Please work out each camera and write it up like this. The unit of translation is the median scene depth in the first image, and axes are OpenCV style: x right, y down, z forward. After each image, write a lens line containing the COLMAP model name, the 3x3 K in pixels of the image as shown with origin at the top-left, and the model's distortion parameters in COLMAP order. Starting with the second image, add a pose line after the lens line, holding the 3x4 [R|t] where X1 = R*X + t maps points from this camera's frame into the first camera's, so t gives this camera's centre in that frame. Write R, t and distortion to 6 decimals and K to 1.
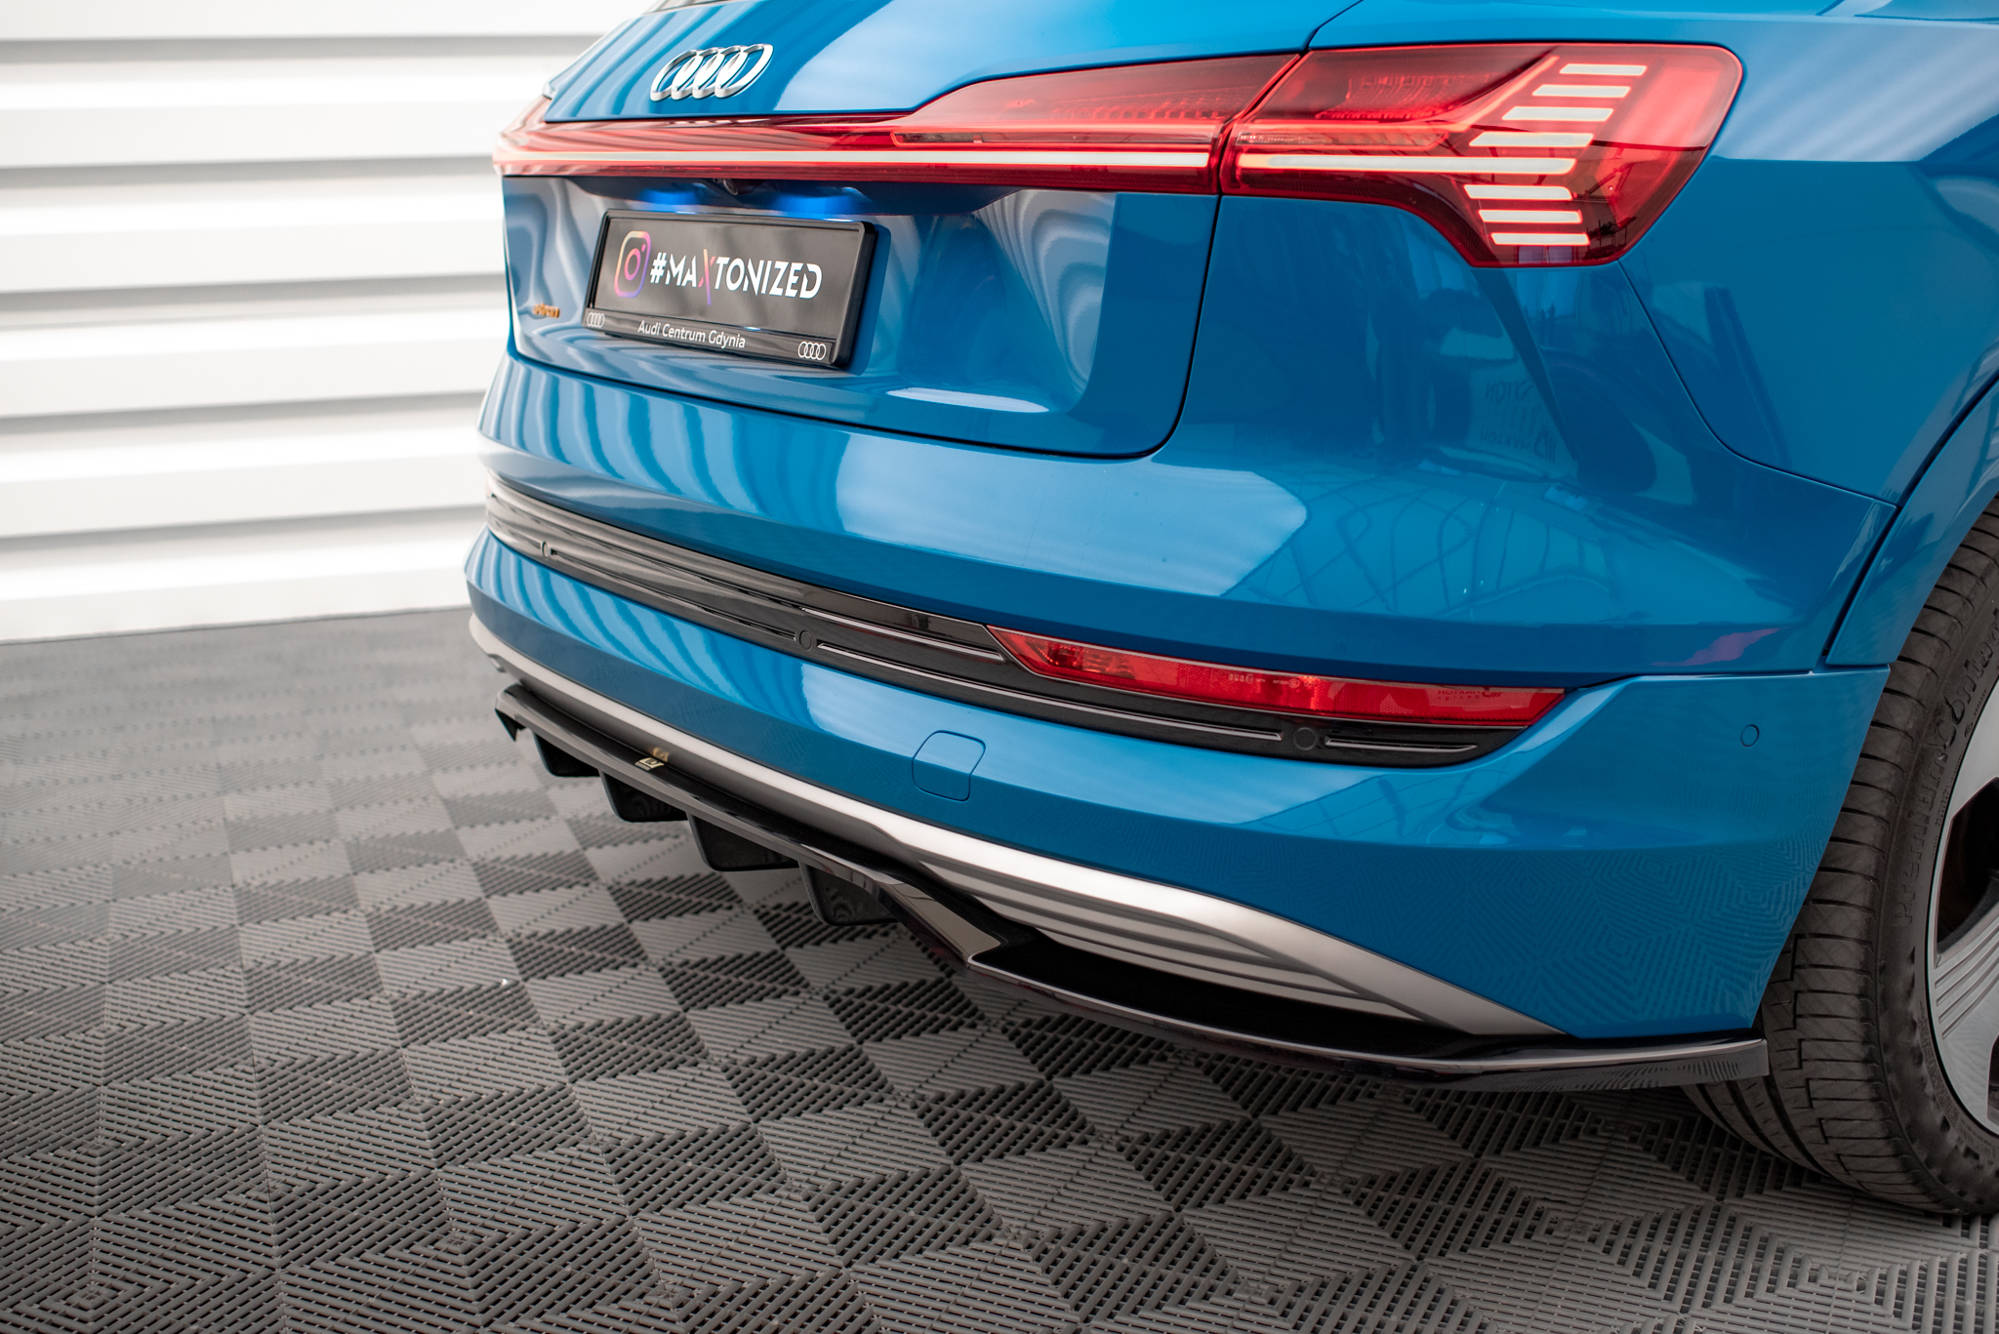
lens RADIAL K [[2190.1, 0, 916.3], [0, 2190.1, 676.5], [0, 0, 1]] dist [-0.044391, 0.015174]
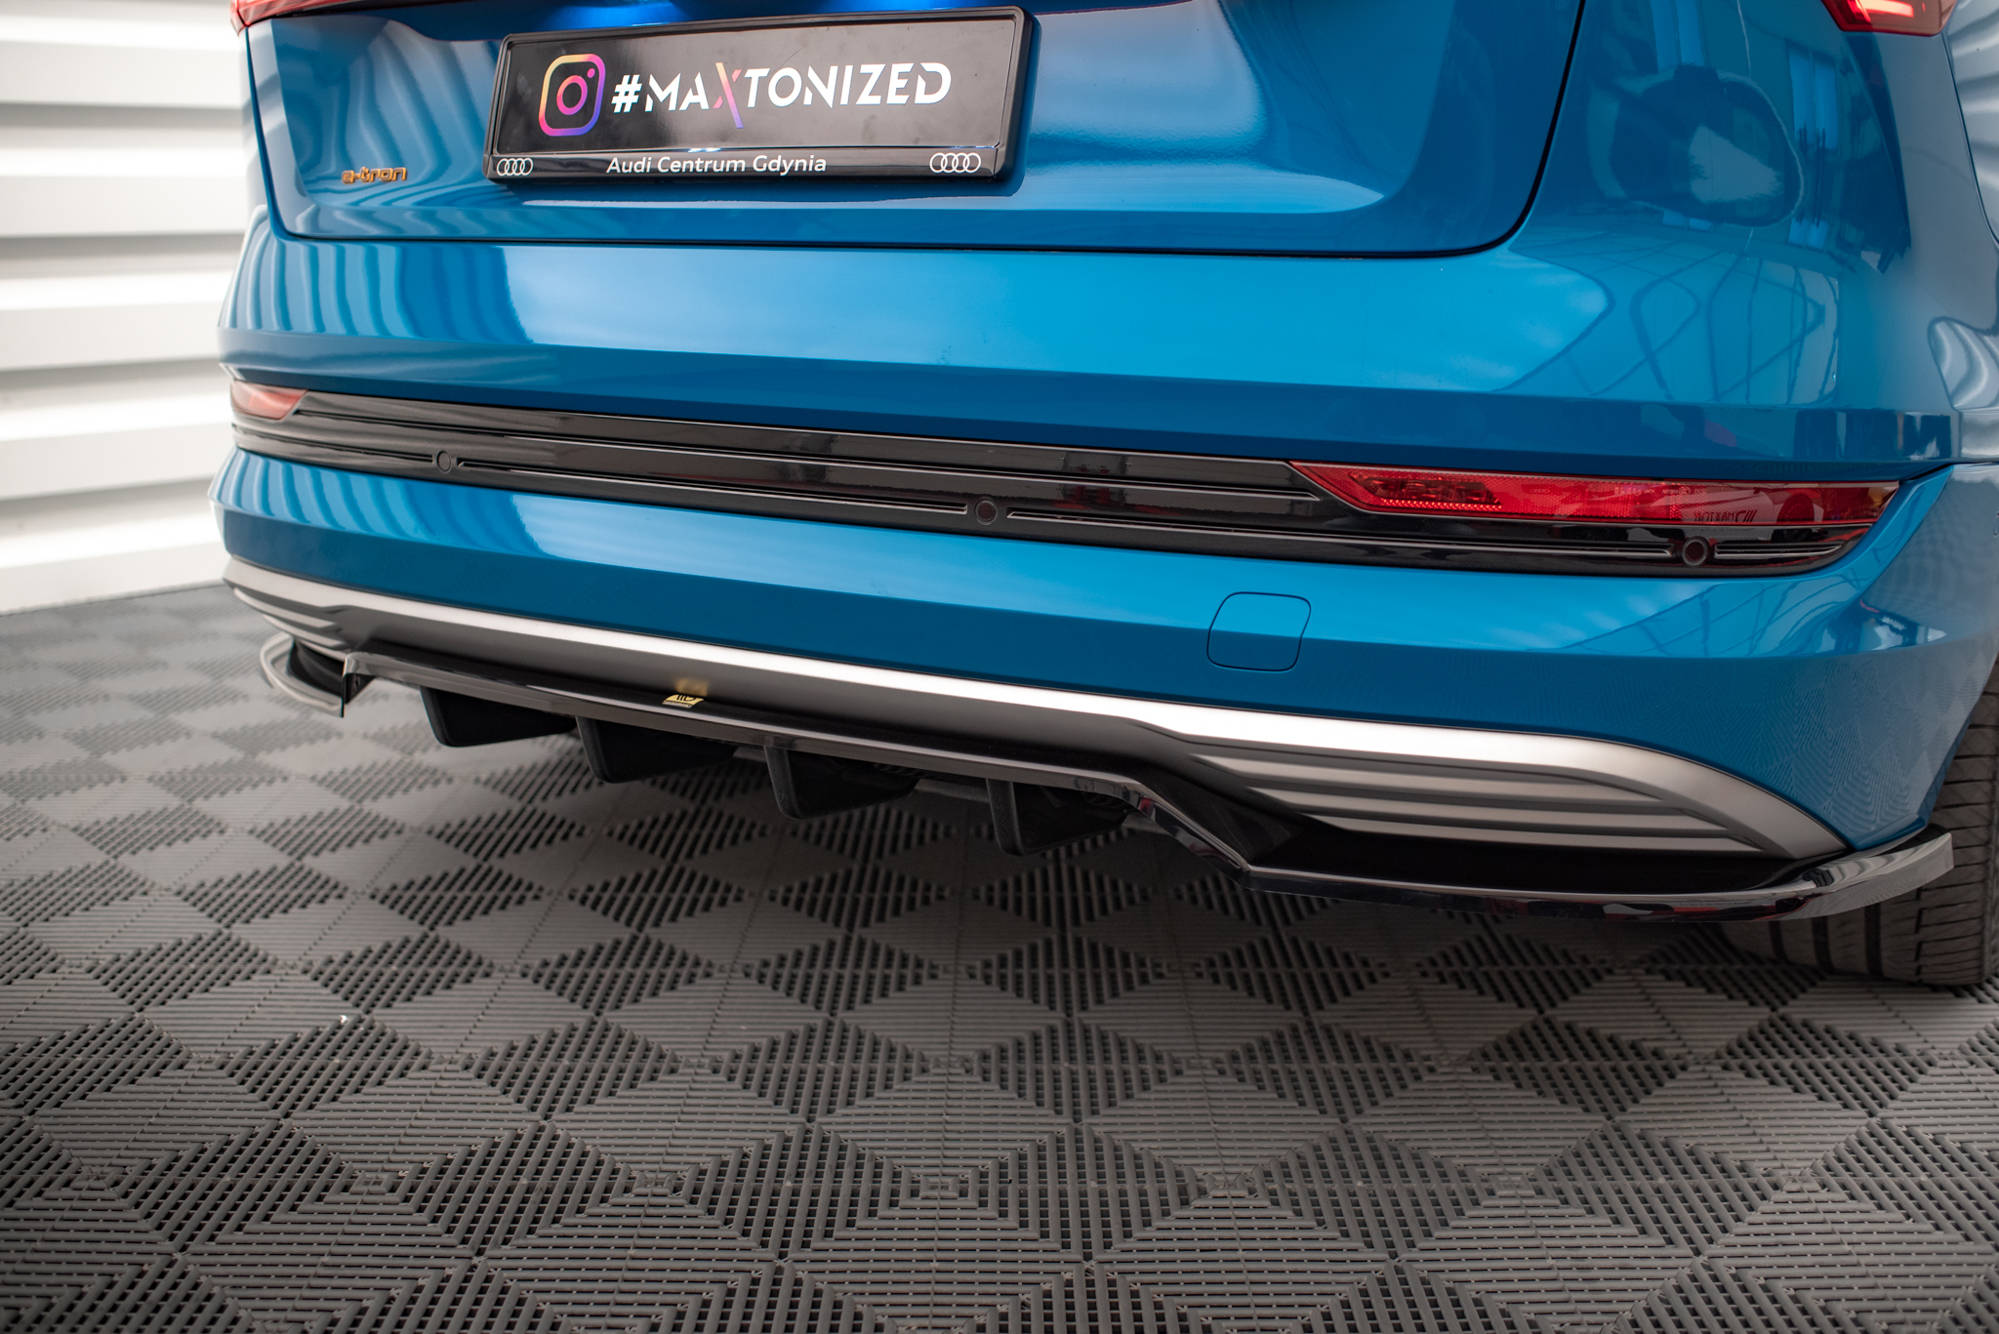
lens RADIAL K [[1962.4, 0, 988.1], [0, 1962.4, 645.8], [0, 0, 1]] dist [-0.094065, 0.094801]
pose [[0.900680, -0.088189, 0.425439, -0.351710], [0.094634, 0.995494, 0.006009, 0.027629], [-0.424052, 0.034849, 0.904967, 0.324693]]
